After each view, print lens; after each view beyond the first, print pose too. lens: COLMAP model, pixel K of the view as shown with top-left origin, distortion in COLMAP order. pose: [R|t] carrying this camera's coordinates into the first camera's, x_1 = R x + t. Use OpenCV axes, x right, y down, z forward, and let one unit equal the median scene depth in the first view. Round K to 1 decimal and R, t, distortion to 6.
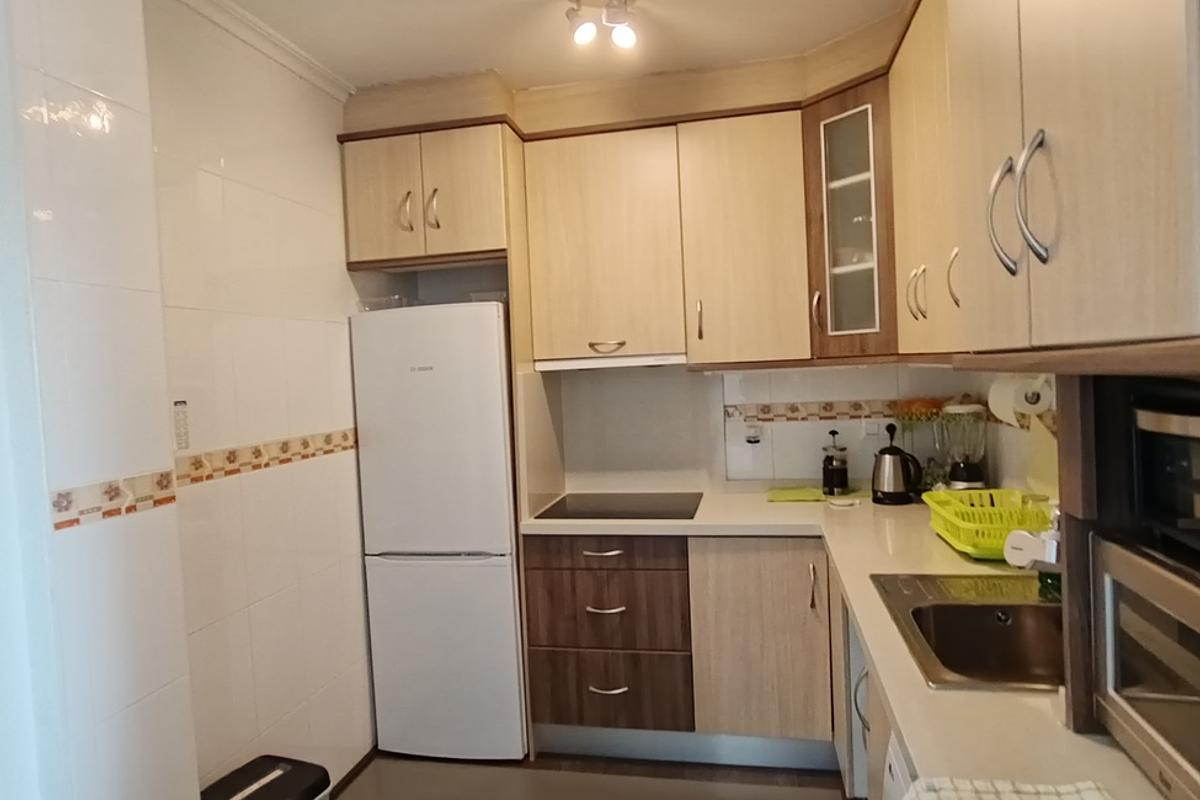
lens RADIAL K [[734.6, 0, 600.0], [0, 734.6, 400.0], [0, 0, 1]] dist [-0.032638, 0.029200]
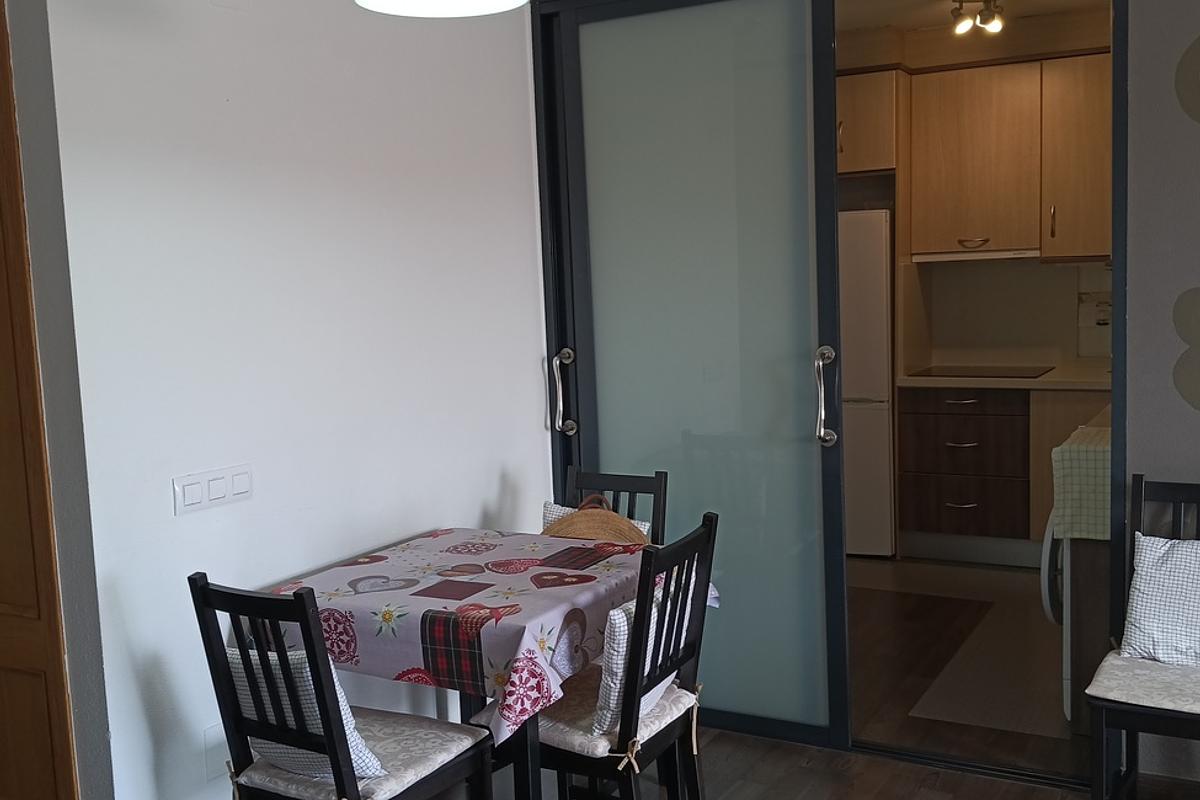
lens RADIAL K [[1197.6, 0, 600.0], [0, 1197.6, 400.0], [0, 0, 1]] dist [0.168216, -0.400061]
pose [[0.952313, 0.043278, -0.302037, 0.041501], [-0.021201, 0.996883, 0.075993, 0.052115], [0.304384, -0.065965, 0.950262, -1.220504]]
